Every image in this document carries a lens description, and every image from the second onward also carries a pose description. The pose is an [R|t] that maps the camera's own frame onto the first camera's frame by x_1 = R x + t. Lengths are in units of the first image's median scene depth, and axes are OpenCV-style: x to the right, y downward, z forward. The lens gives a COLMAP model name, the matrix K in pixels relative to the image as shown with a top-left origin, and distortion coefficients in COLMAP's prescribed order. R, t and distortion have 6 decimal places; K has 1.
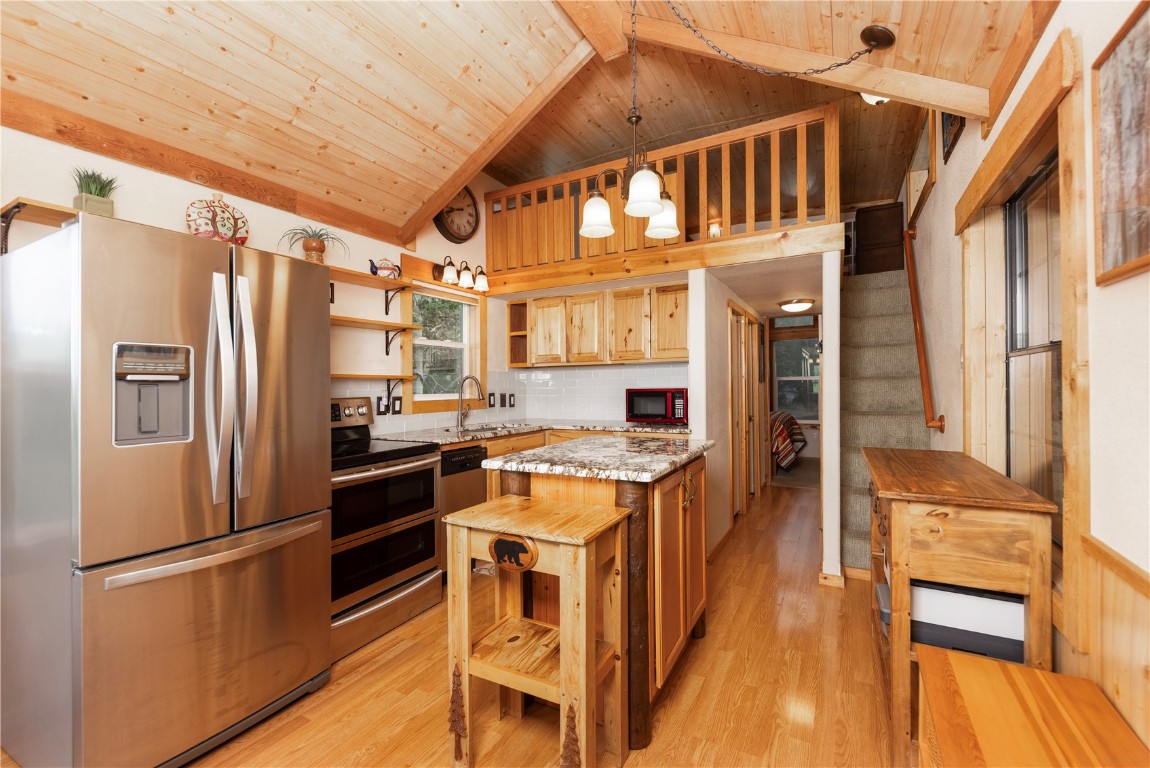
lens RADIAL K [[488.9, 0, 580.7], [0, 488.9, 386.9], [0, 0, 1]] dist [0.013177, -0.000042]
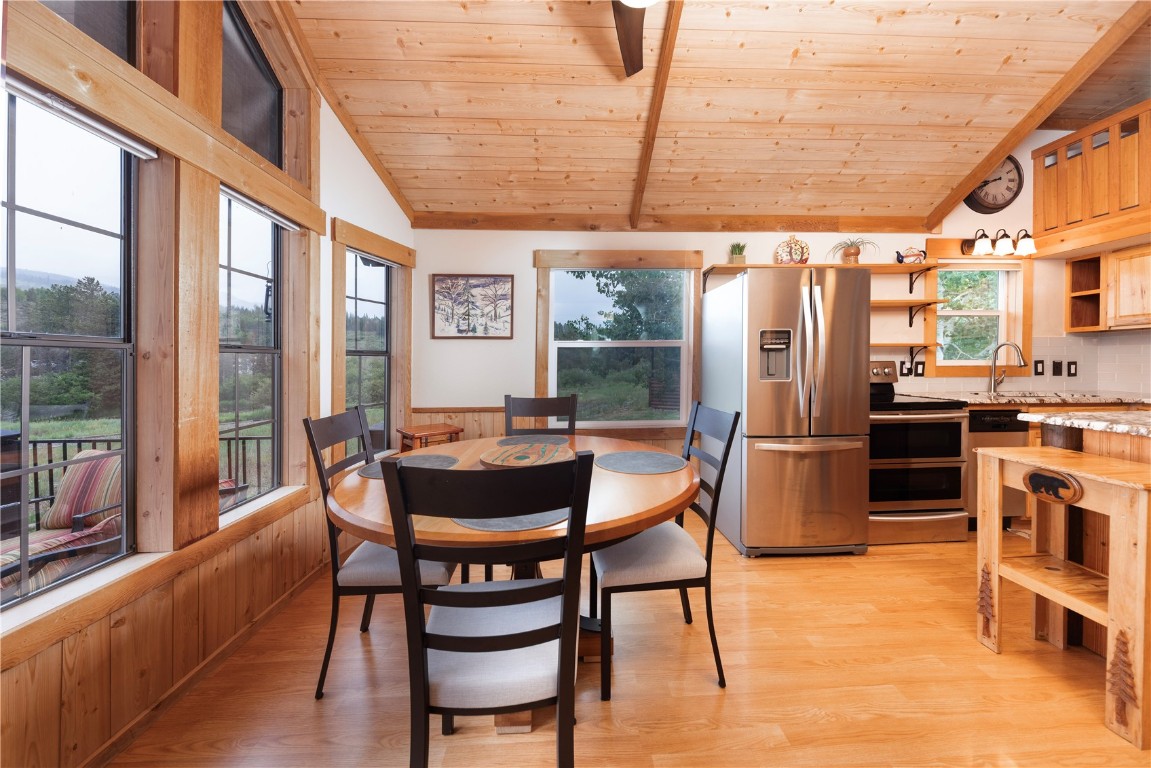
lens RADIAL K [[411.1, 0, 580.4], [0, 411.1, 364.1], [0, 0, 1]] dist [0.011205, -0.005023]
pose [[0.518024, 0.015925, -0.855218, 0.057381], [-0.002205, 0.999848, 0.017282, 0.011401], [0.855363, -0.007067, 0.517981, -0.232555]]
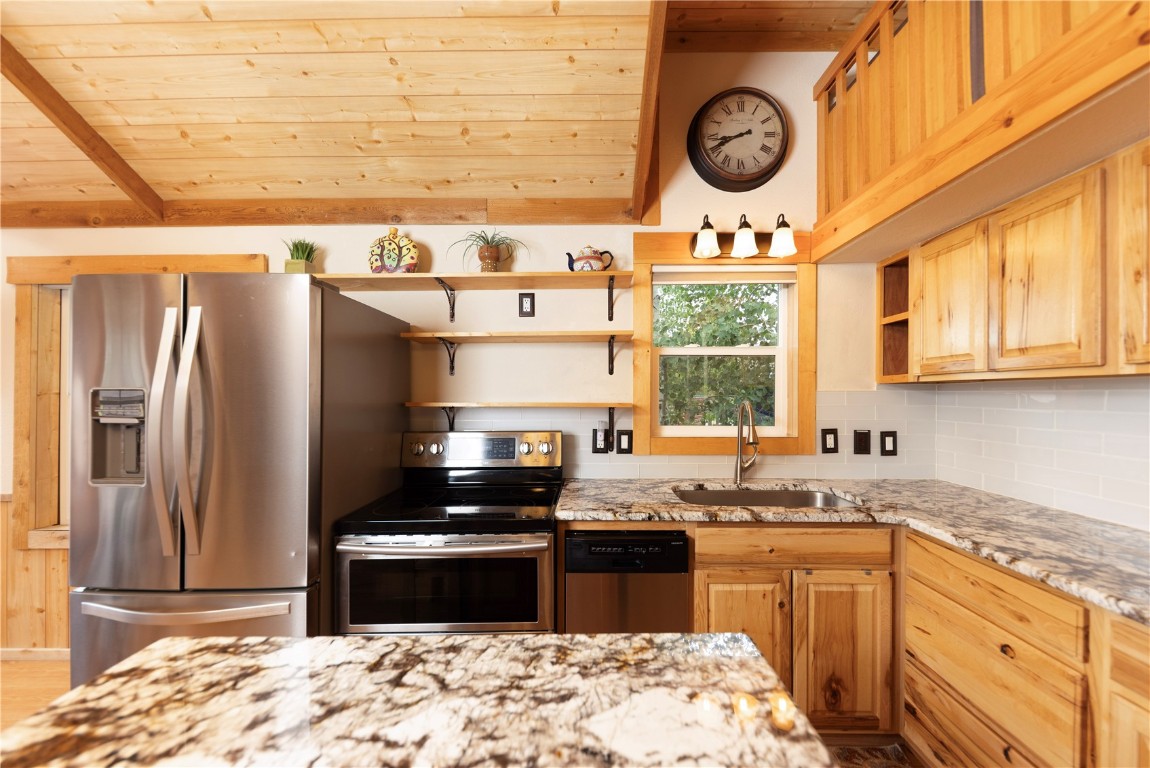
lens RADIAL K [[435.5, 0, 578.1], [0, 435.5, 392.3], [0, 0, 1]] dist [0.018845, -0.009769]
pose [[0.466745, 0.008638, -0.884350, 0.184996], [-0.006135, 0.999960, 0.006529, -0.043368], [0.884371, 0.002378, 0.466779, 0.679295]]
